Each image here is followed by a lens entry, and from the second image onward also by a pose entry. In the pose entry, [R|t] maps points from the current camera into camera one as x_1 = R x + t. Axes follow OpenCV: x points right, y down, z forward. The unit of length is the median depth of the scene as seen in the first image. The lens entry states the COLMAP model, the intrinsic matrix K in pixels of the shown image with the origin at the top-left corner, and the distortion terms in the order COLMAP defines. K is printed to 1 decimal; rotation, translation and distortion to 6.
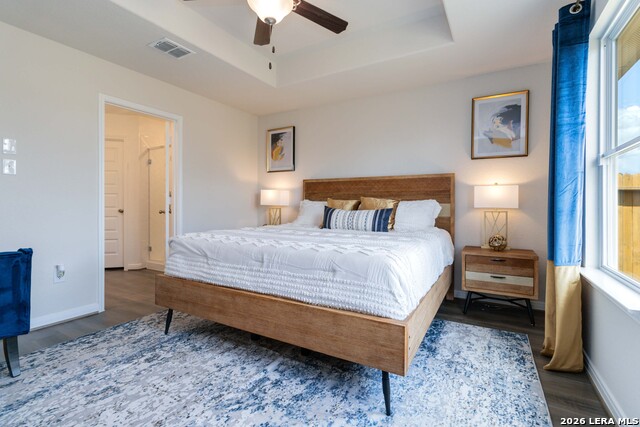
lens RADIAL K [[298.2, 0, 321.8], [0, 298.2, 206.5], [0, 0, 1]] dist [0.004484, -0.000548]
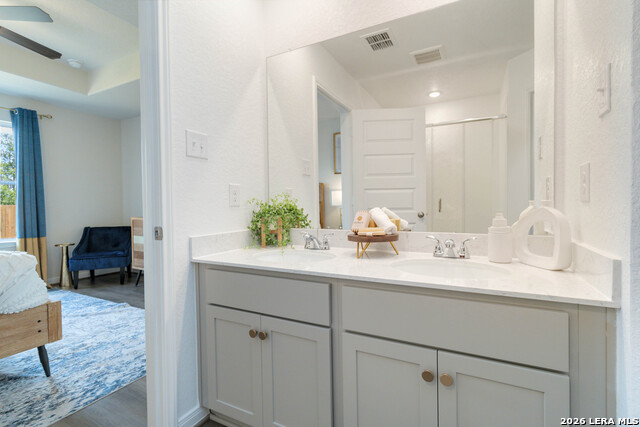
lens RADIAL K [[298.2, 0, 325.6], [0, 298.2, 210.5], [0, 0, 1]] dist [0.004484, -0.000548]
pose [[-0.998901, 0.005686, -0.046530, -1.374662], [0.004608, 0.999719, 0.023246, -0.021449], [0.046649, 0.023006, -0.998646, 2.052748]]
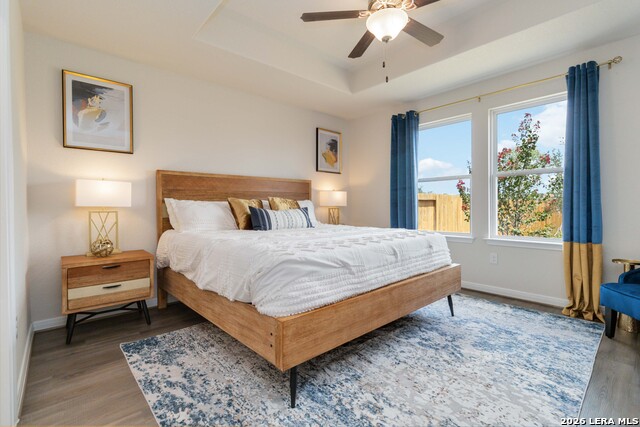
lens RADIAL K [[298.2, 0, 325.3], [0, 298.2, 210.8], [0, 0, 1]] dist [0.004484, -0.000548]
pose [[0.299995, -0.024087, 0.953637, -1.250852], [0.014712, 0.999679, 0.020621, -0.004652], [-0.953827, 0.007844, 0.300253, 0.843949]]
